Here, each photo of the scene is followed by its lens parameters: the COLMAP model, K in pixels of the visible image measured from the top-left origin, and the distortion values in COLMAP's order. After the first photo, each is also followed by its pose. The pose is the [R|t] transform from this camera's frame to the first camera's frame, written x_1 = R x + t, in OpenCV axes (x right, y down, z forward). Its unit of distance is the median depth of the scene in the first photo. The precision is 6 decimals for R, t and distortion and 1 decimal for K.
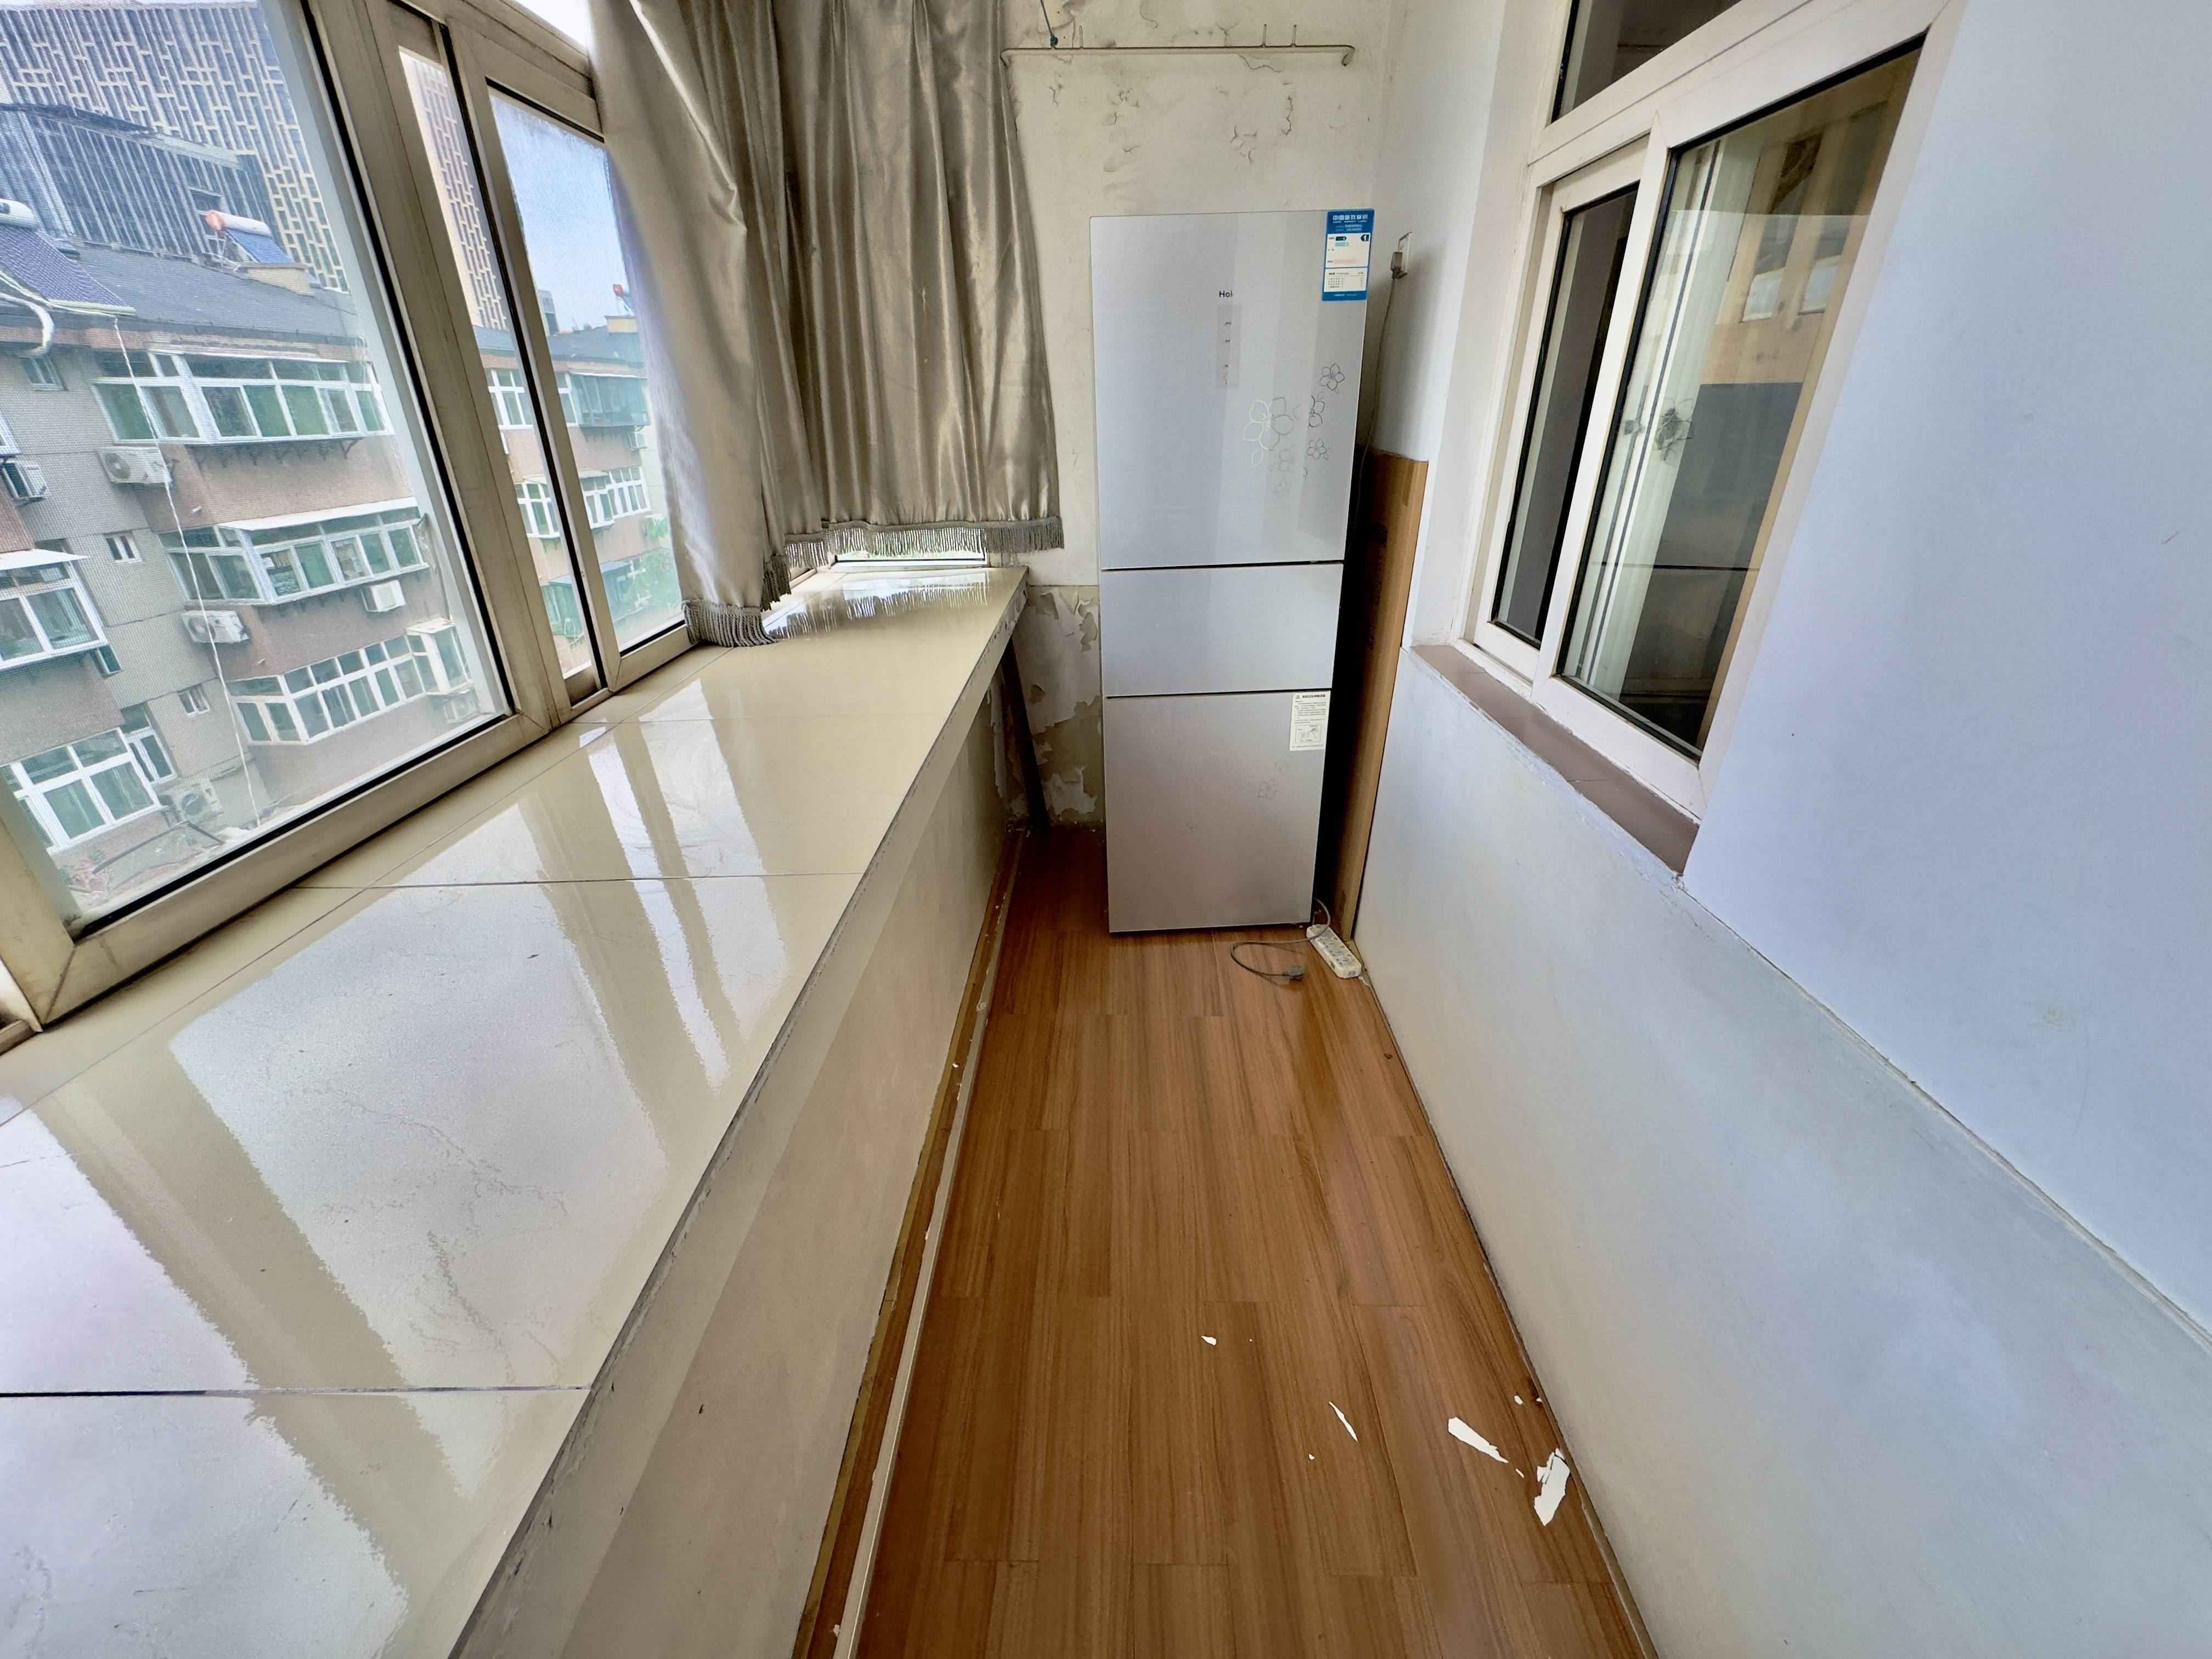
lens RADIAL K [[885.9, 0, 1106.7], [0, 885.9, 828.6], [0, 0, 1]] dist [-0.002673, 0.000004]
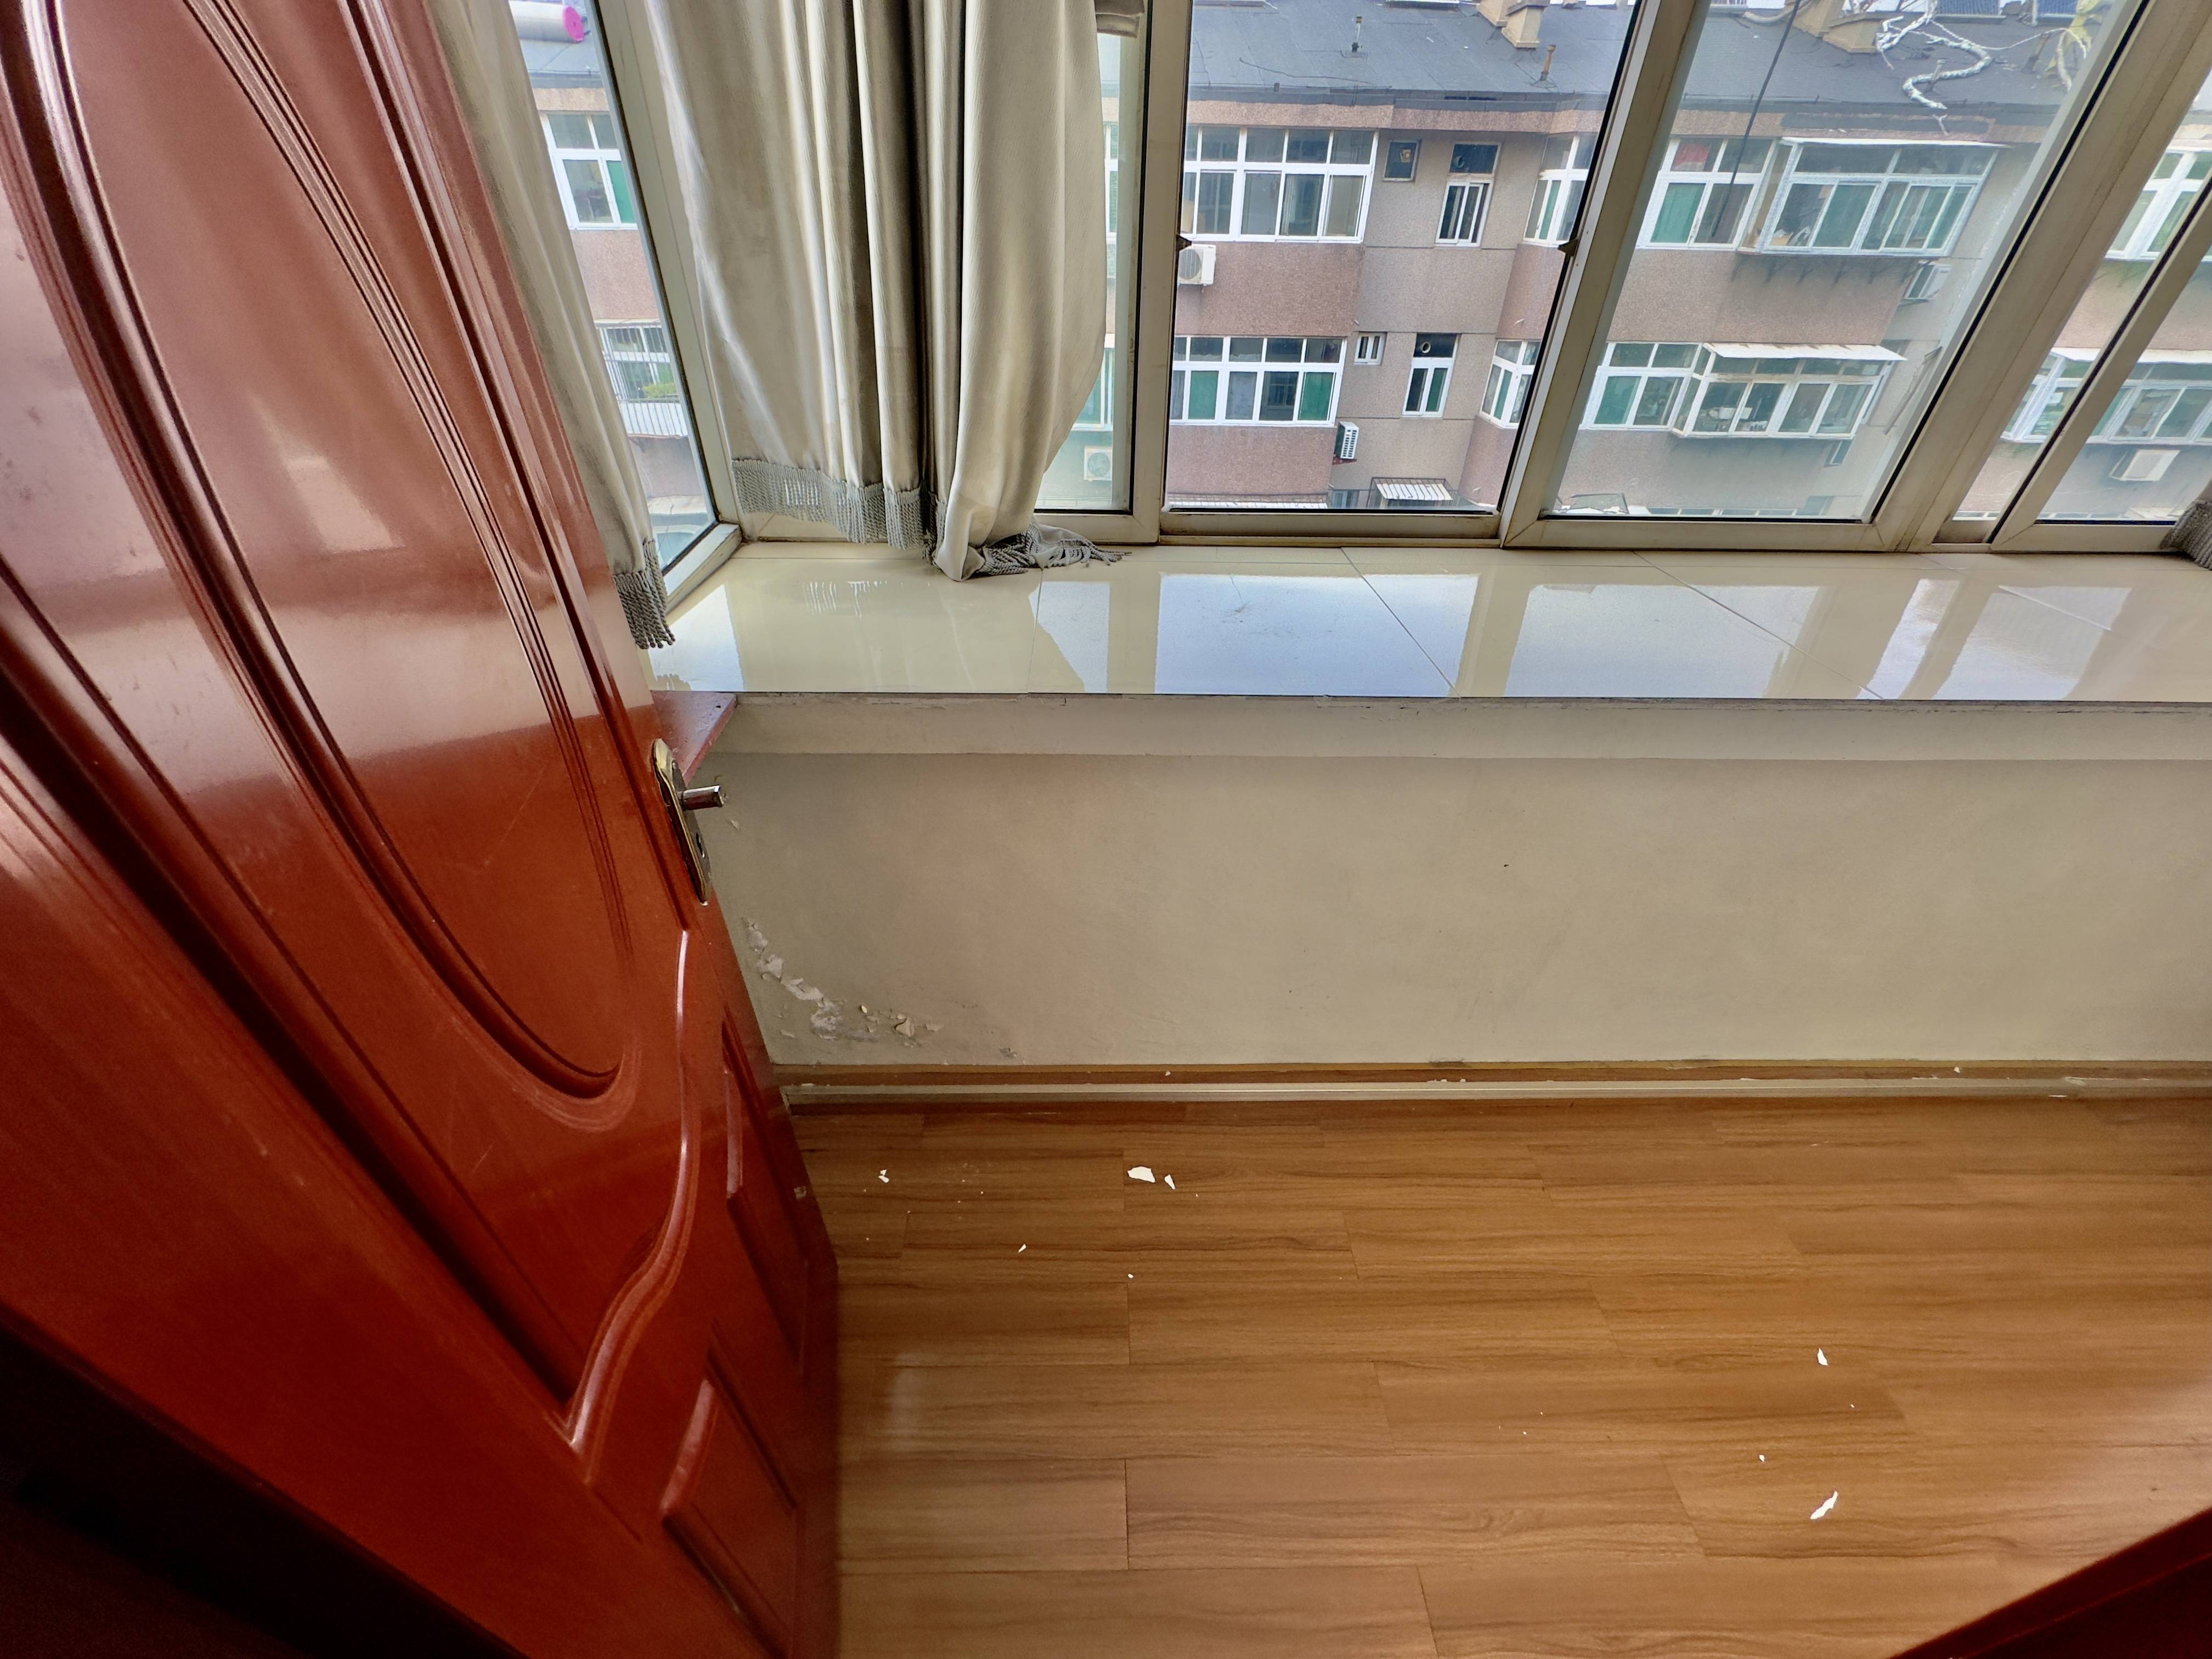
lens RADIAL K [[885.9, 0, 1102.5], [0, 885.9, 837.0], [0, 0, 1]] dist [-0.002673, 0.000004]
pose [[0.028678, 0.594402, -0.803656, 0.487357], [-0.447429, 0.726581, 0.521429, 0.021576], [0.893859, 0.344626, 0.286790, -0.143202]]
